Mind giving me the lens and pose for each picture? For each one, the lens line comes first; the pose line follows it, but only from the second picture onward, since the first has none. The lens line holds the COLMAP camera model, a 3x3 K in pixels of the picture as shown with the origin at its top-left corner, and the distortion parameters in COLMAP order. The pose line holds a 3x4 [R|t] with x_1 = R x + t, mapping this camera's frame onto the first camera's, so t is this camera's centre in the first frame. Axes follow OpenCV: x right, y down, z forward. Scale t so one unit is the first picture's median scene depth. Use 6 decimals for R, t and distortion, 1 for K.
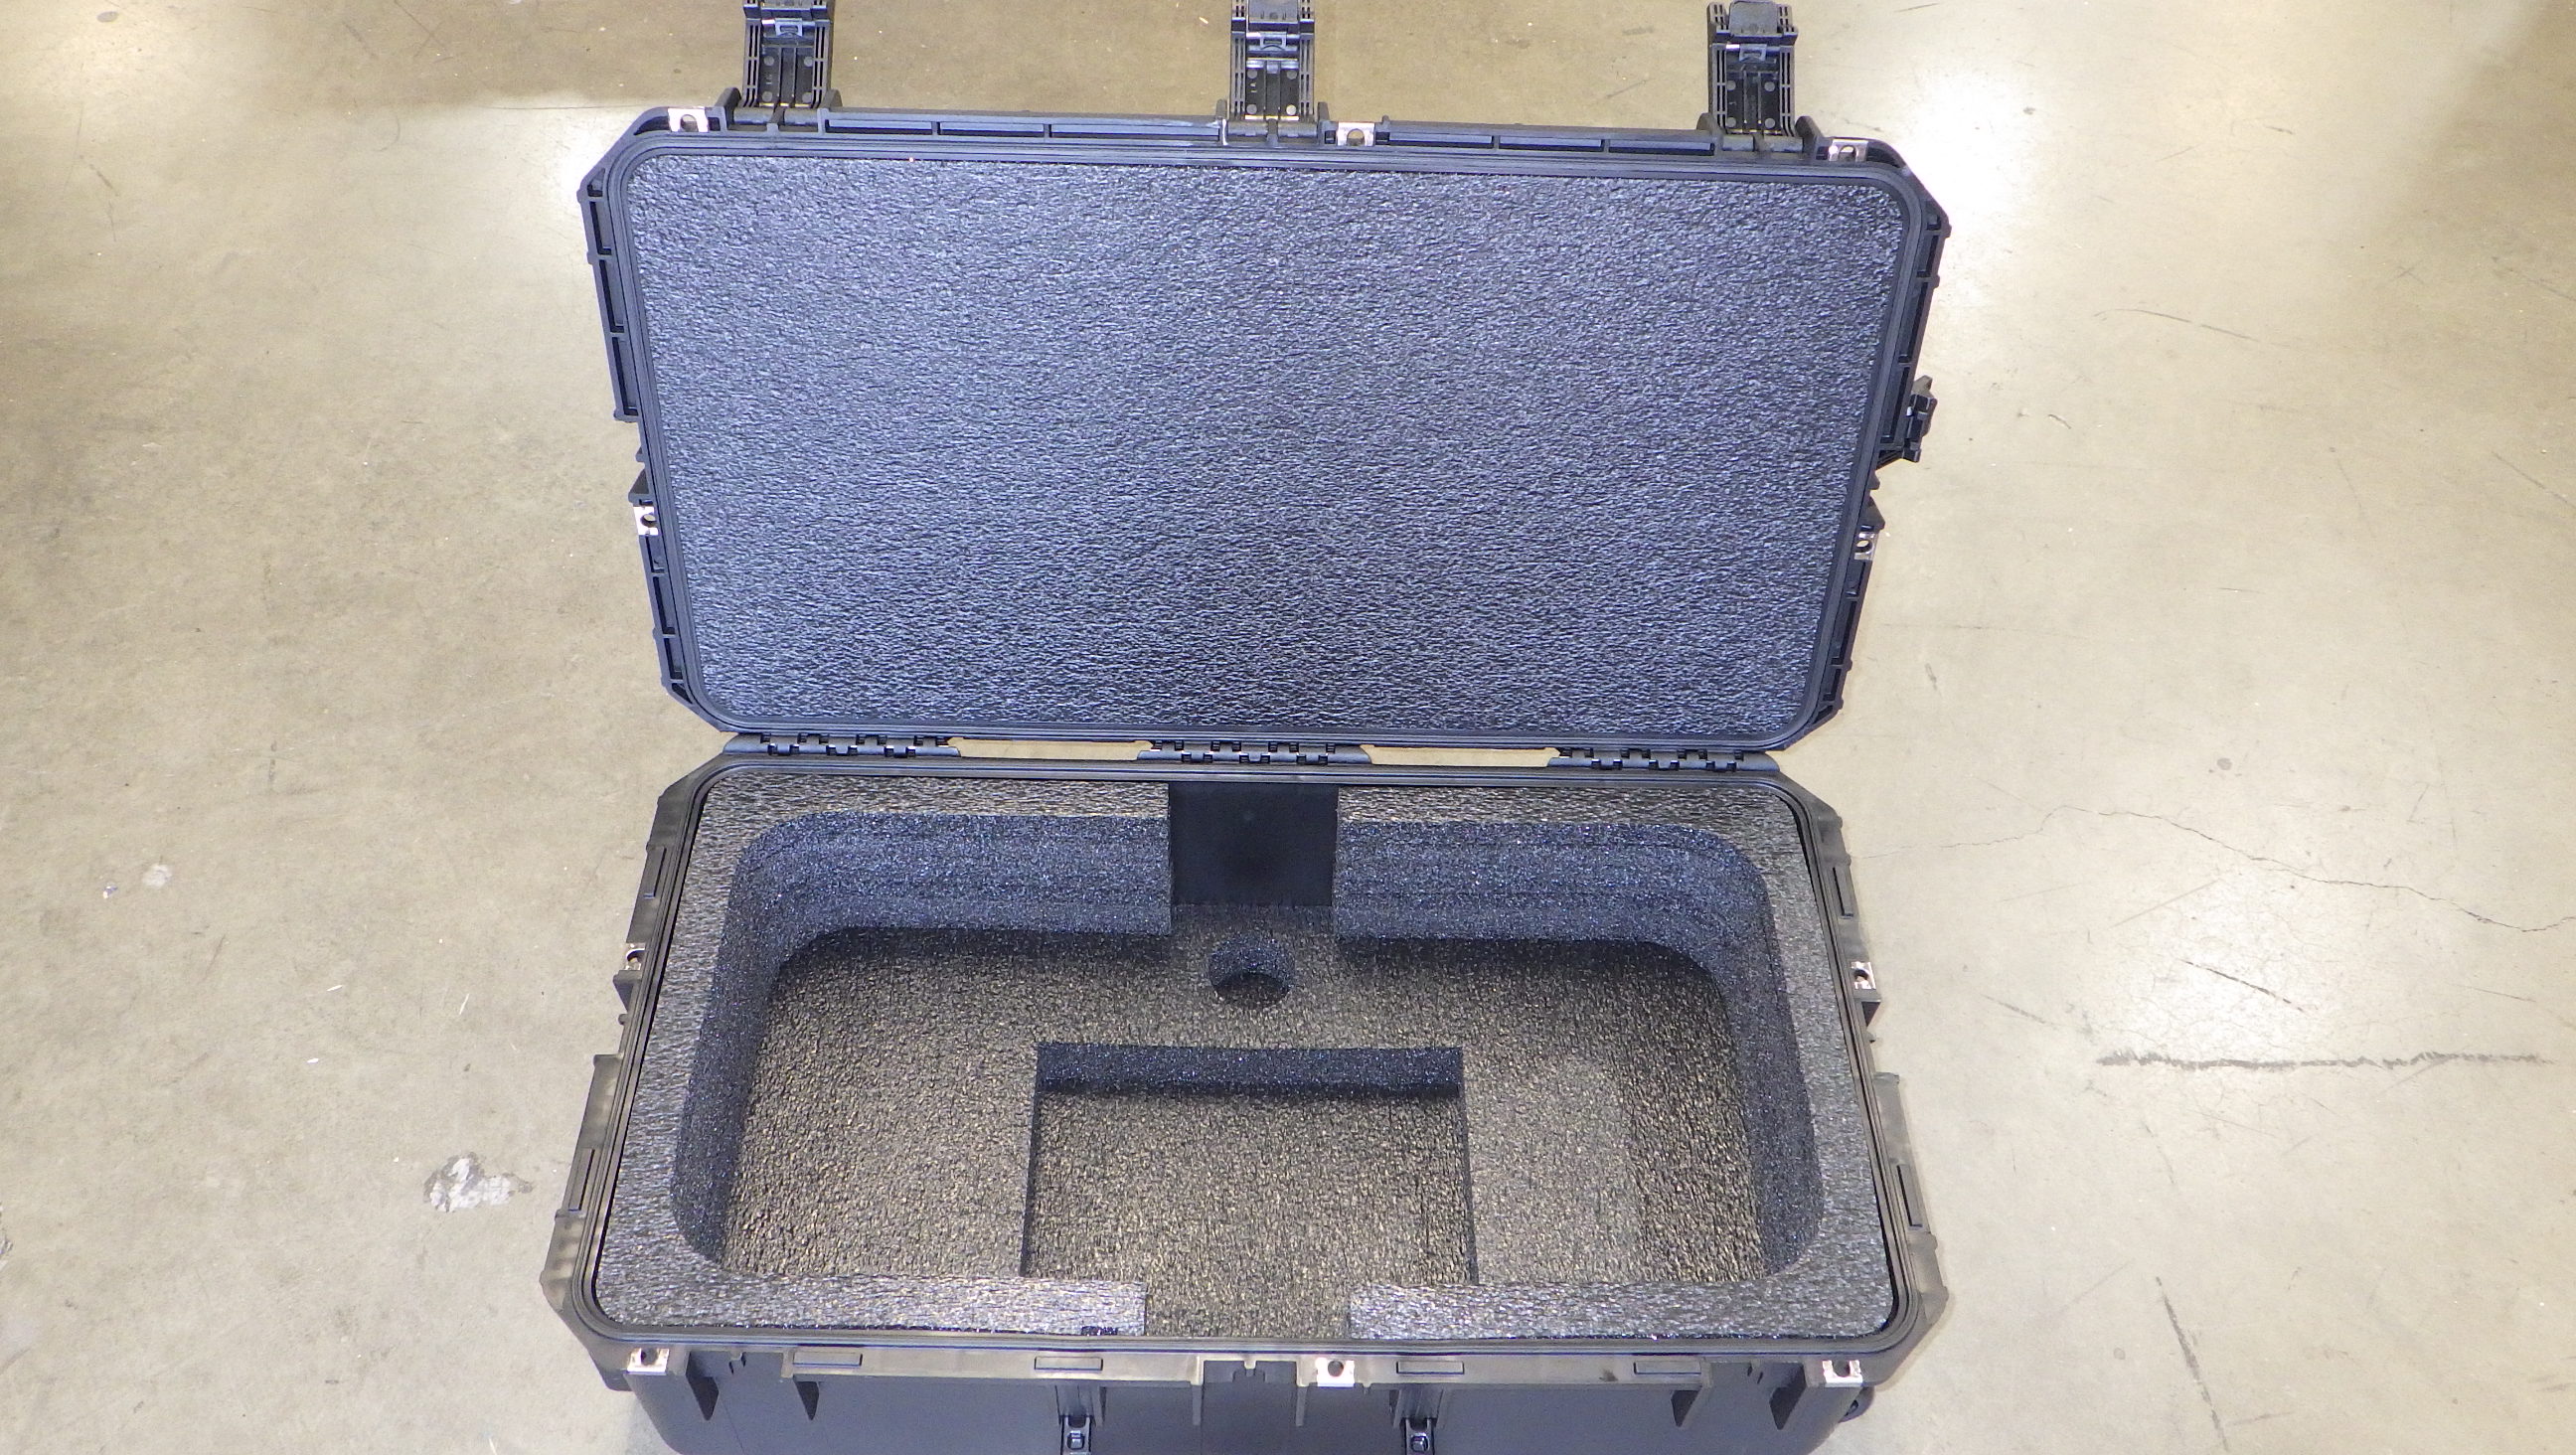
lens RADIAL K [[2110.1, 0, 1288.0], [0, 2110.1, 727.5], [0, 0, 1]] dist [-0.003396, 0.000417]
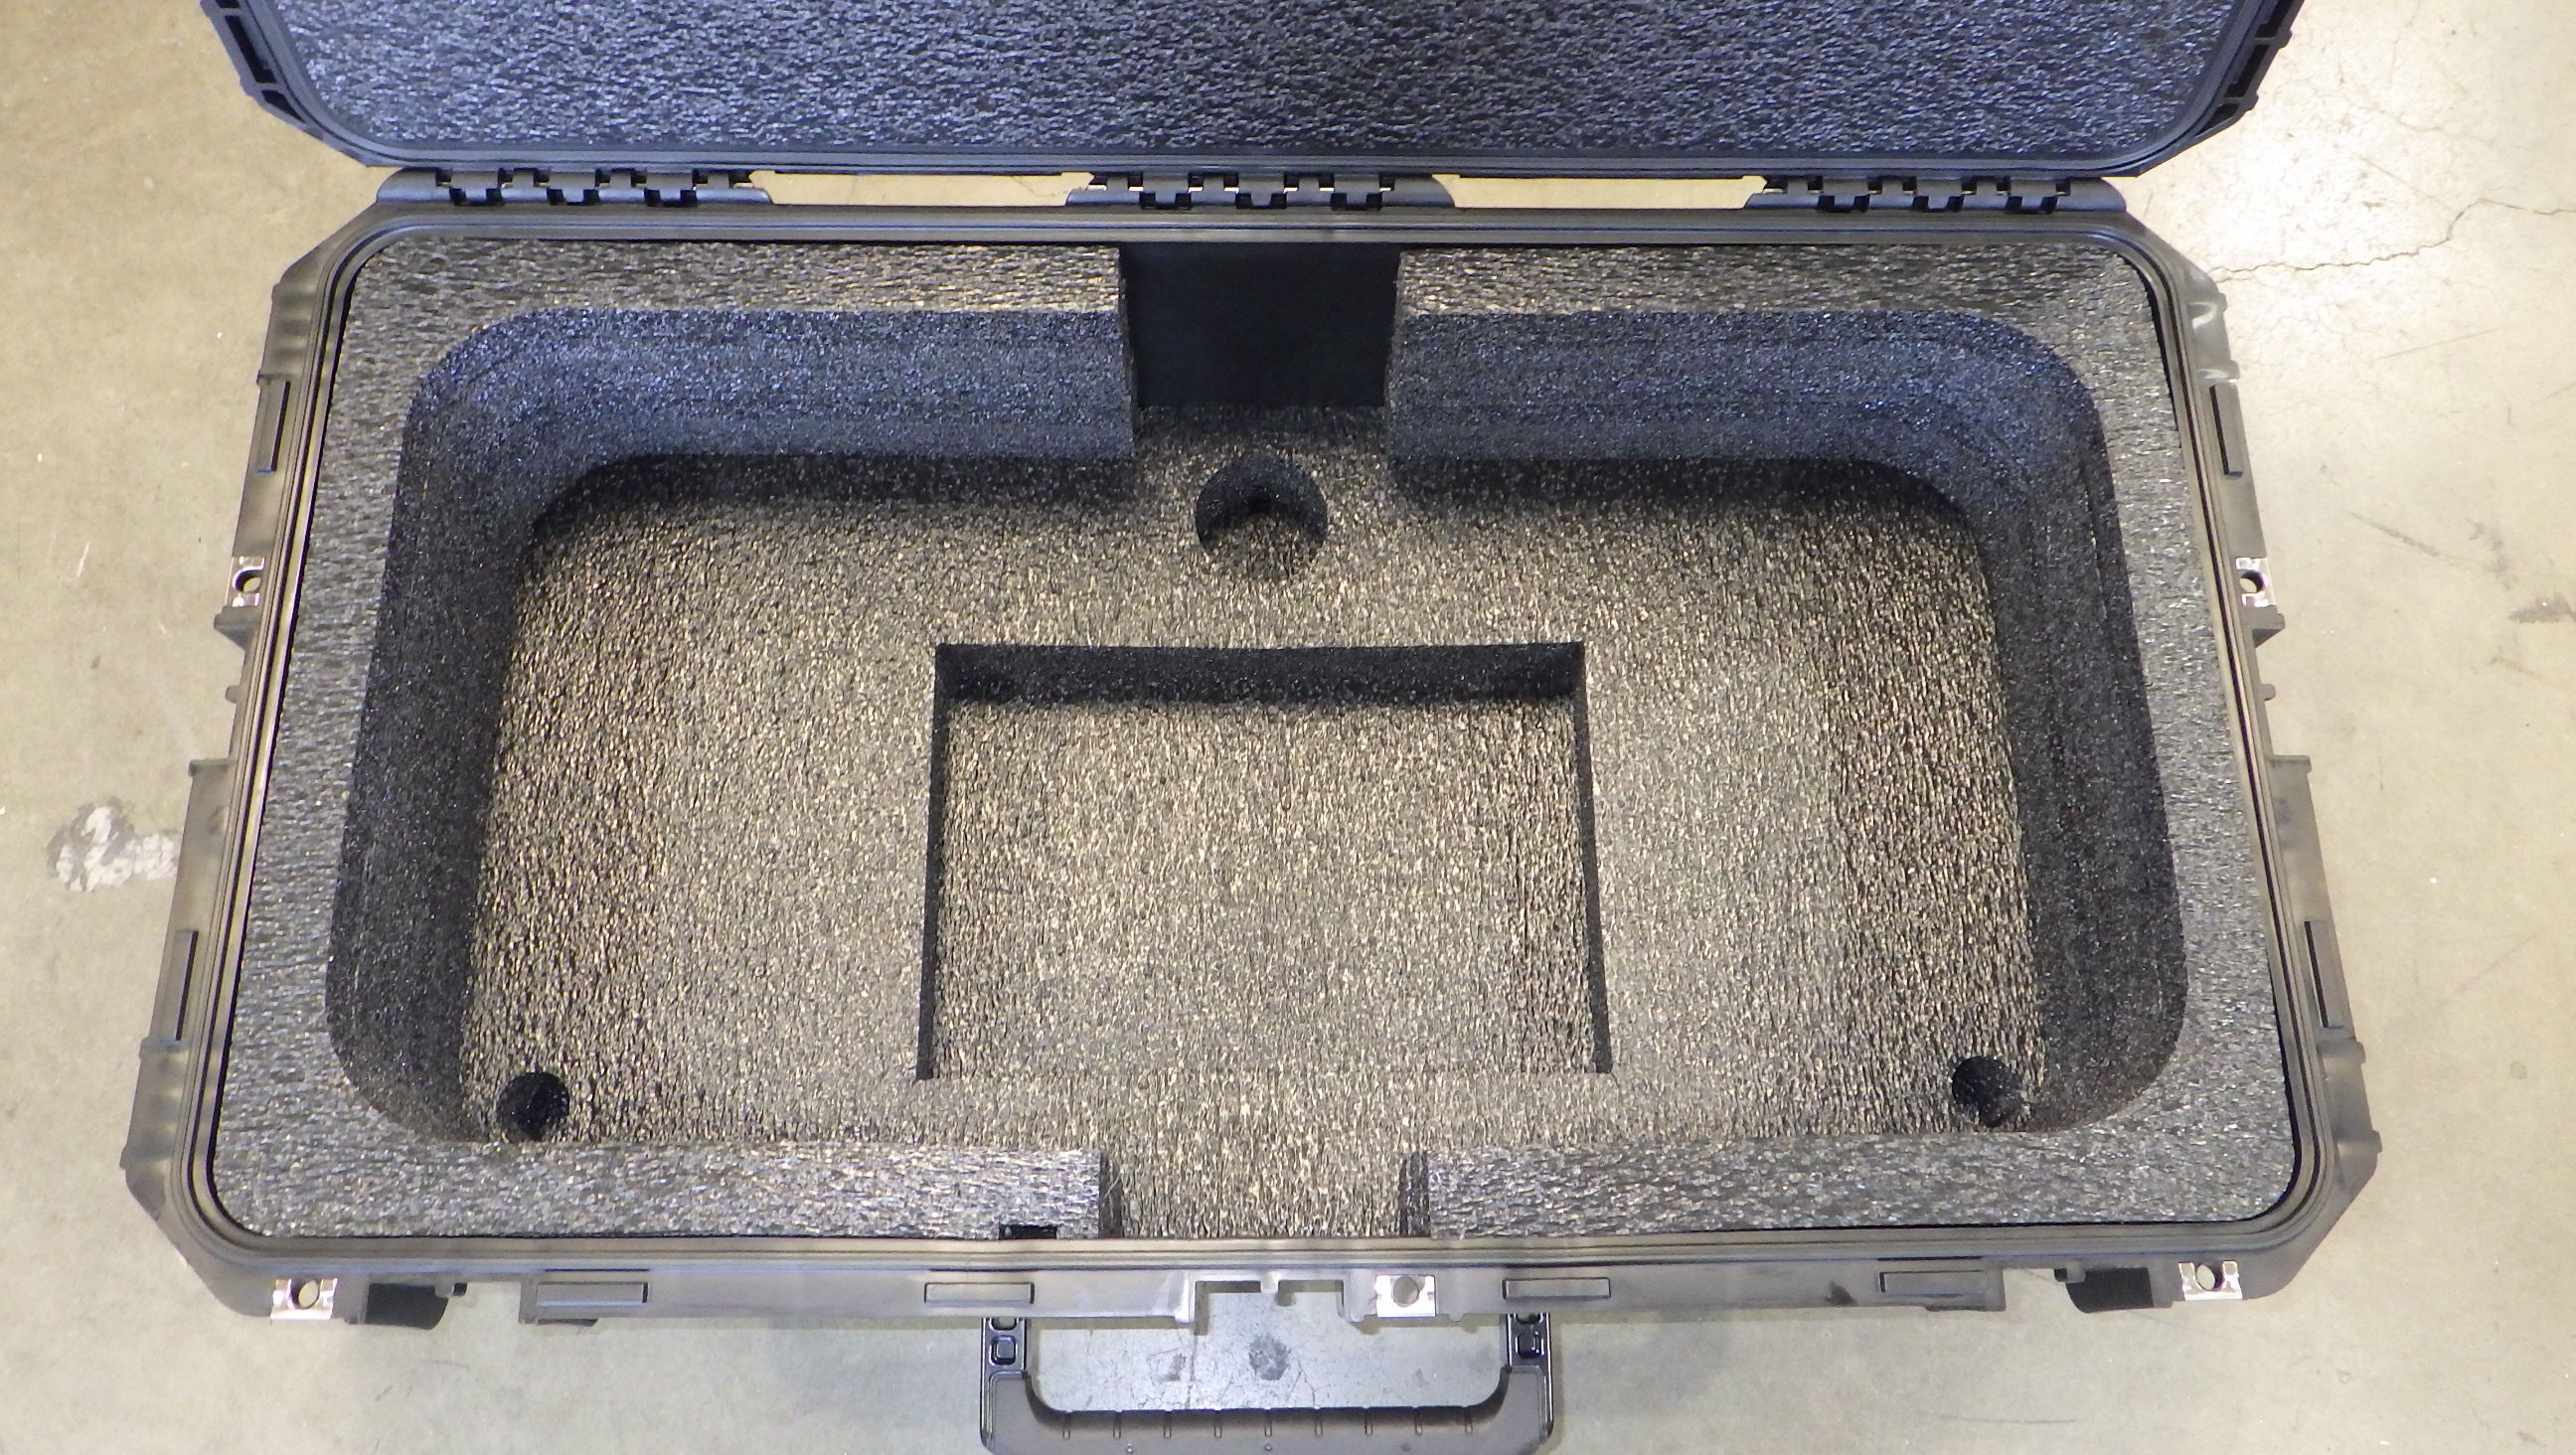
lens RADIAL K [[2113.7, 0, 1289.3], [0, 2113.7, 694.7], [0, 0, 1]] dist [-0.001409, -0.005573]
pose [[0.999958, -0.008047, -0.004288, -0.006379], [0.009050, 0.933168, 0.359327, -0.070825], [0.001110, -0.359351, 0.933202, 0.387107]]
